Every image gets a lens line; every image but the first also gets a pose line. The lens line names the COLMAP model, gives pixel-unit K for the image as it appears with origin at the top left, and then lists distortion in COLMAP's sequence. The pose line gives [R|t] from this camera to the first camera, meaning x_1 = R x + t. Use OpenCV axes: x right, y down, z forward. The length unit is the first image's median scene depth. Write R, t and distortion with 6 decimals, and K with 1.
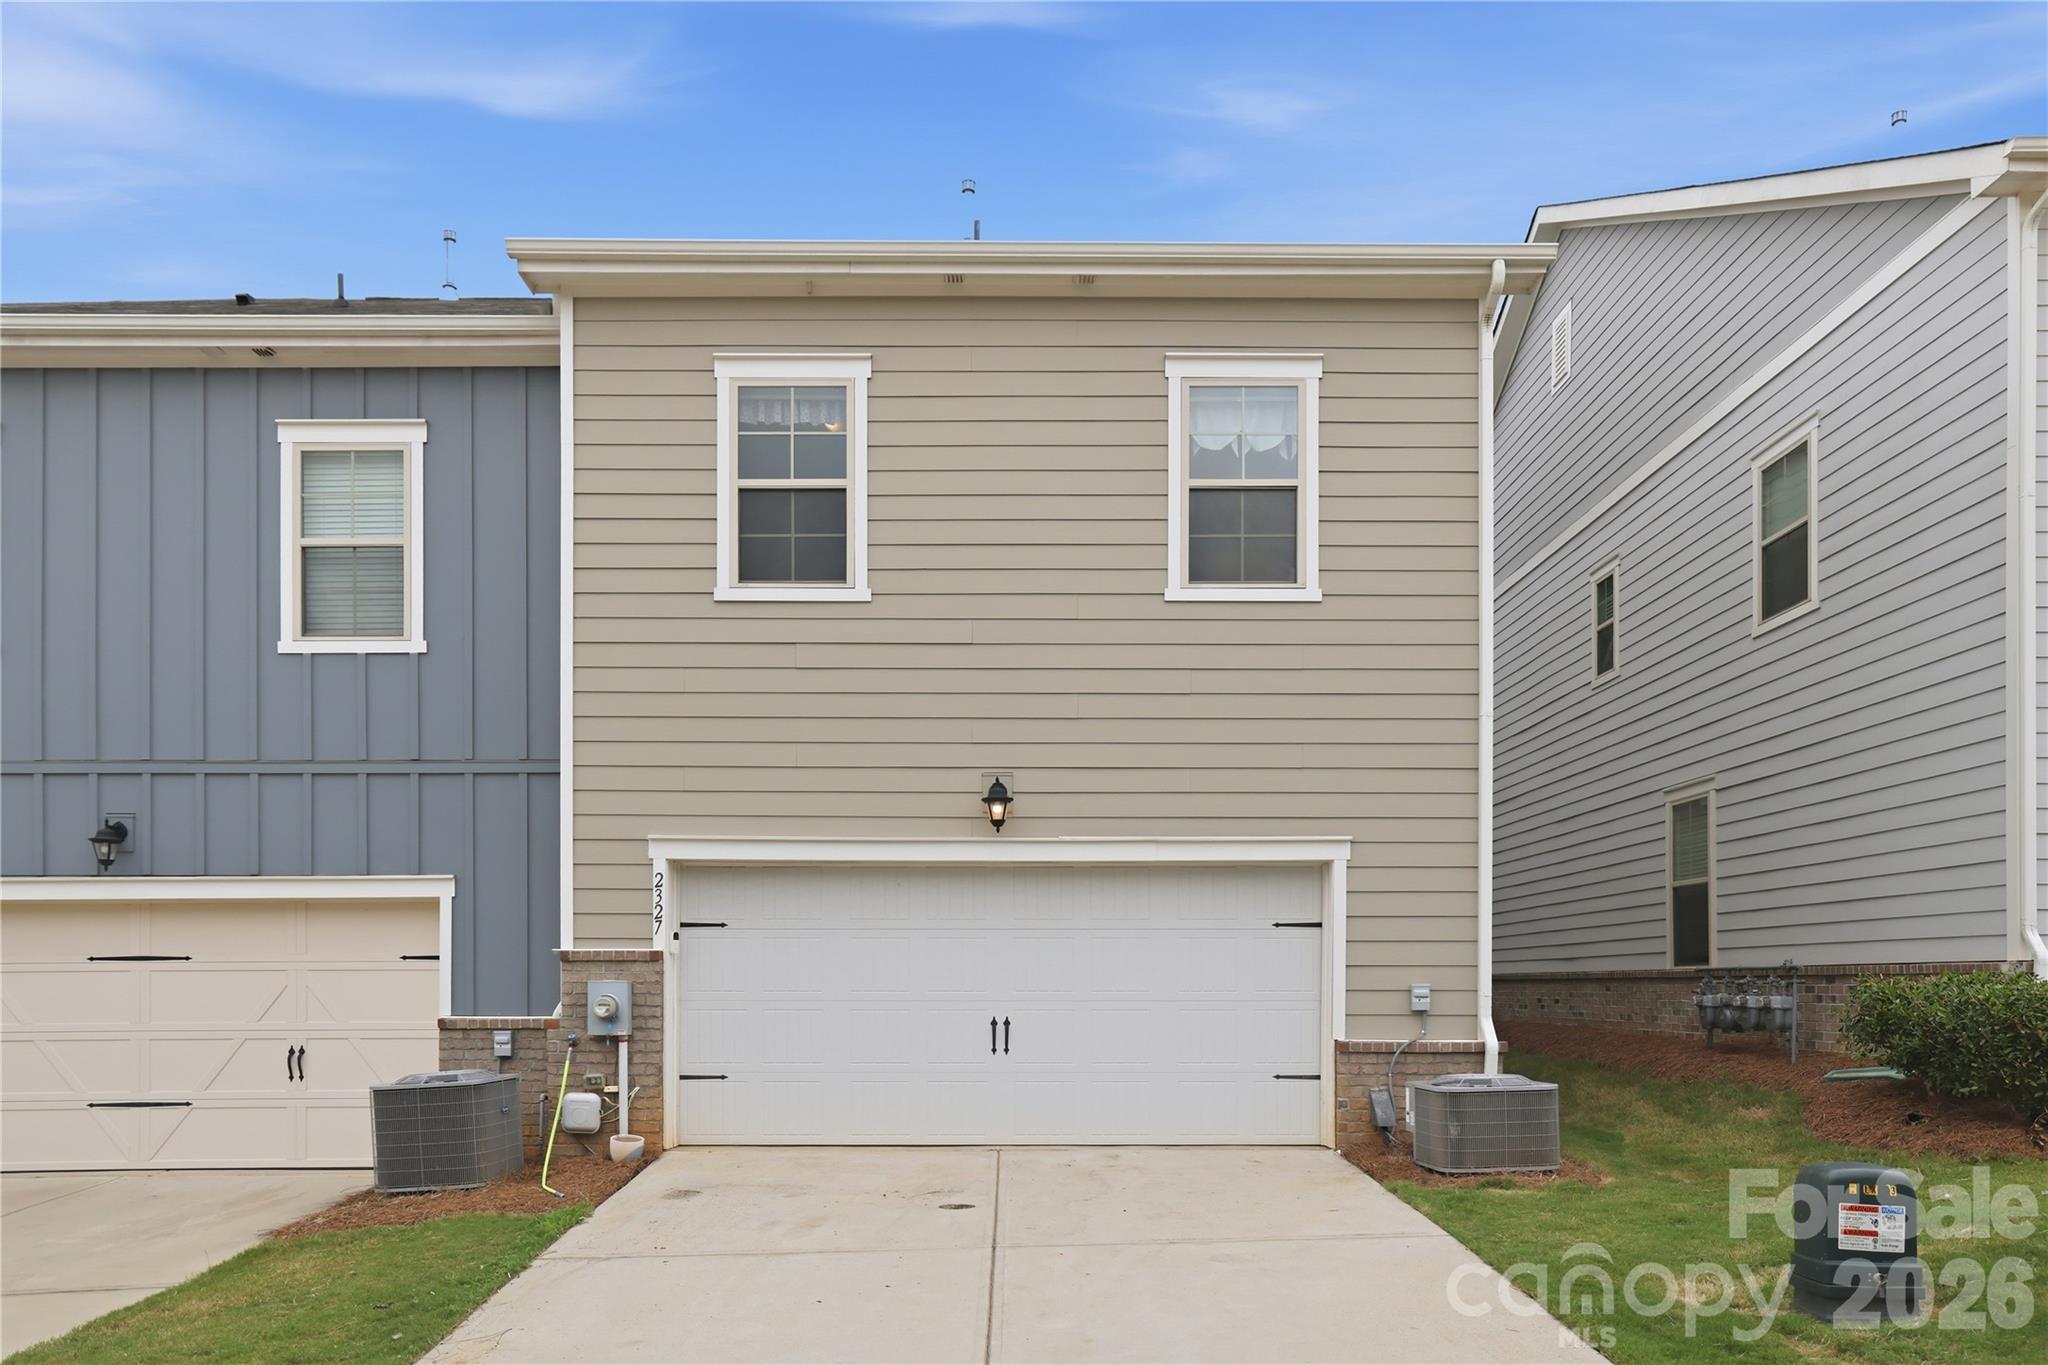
lens RADIAL K [[1355.7, 0, 1135.3], [0, 1355.7, 585.2], [0, 0, 1]] dist [0.008714, 0.006206]
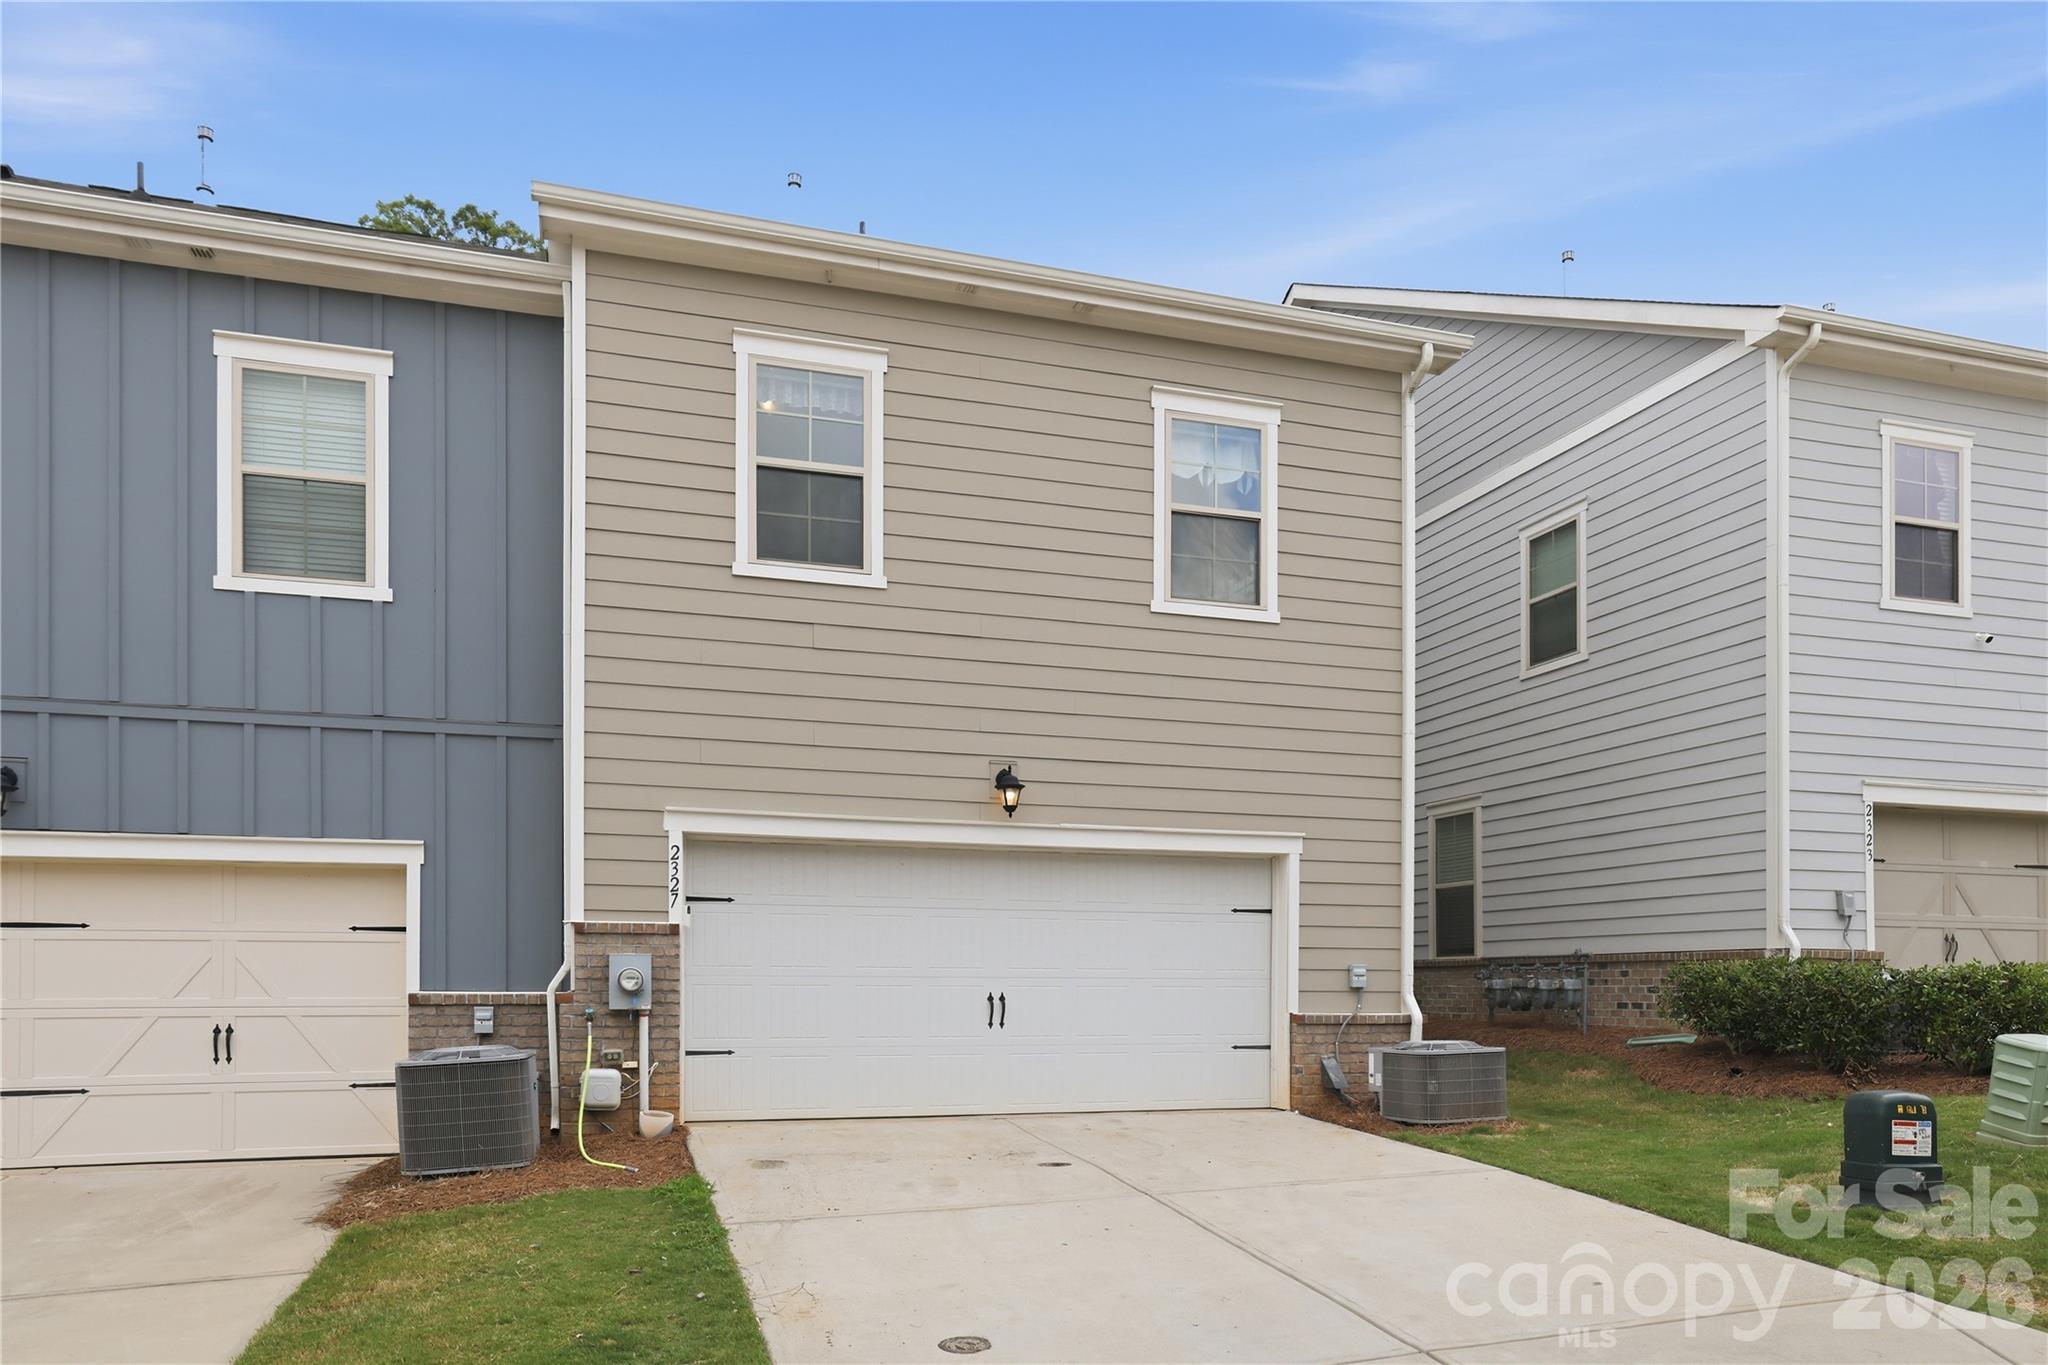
lens RADIAL K [[1353.3, 0, 992.3], [0, 1353.3, 564.8], [0, 0, 1]] dist [0.007366, 0.004873]
pose [[0.954846, 0.091258, 0.282739, -0.404446], [-0.085497, 0.995802, -0.032675, 0.020252], [-0.284534, 0.007026, 0.958640, -0.009707]]
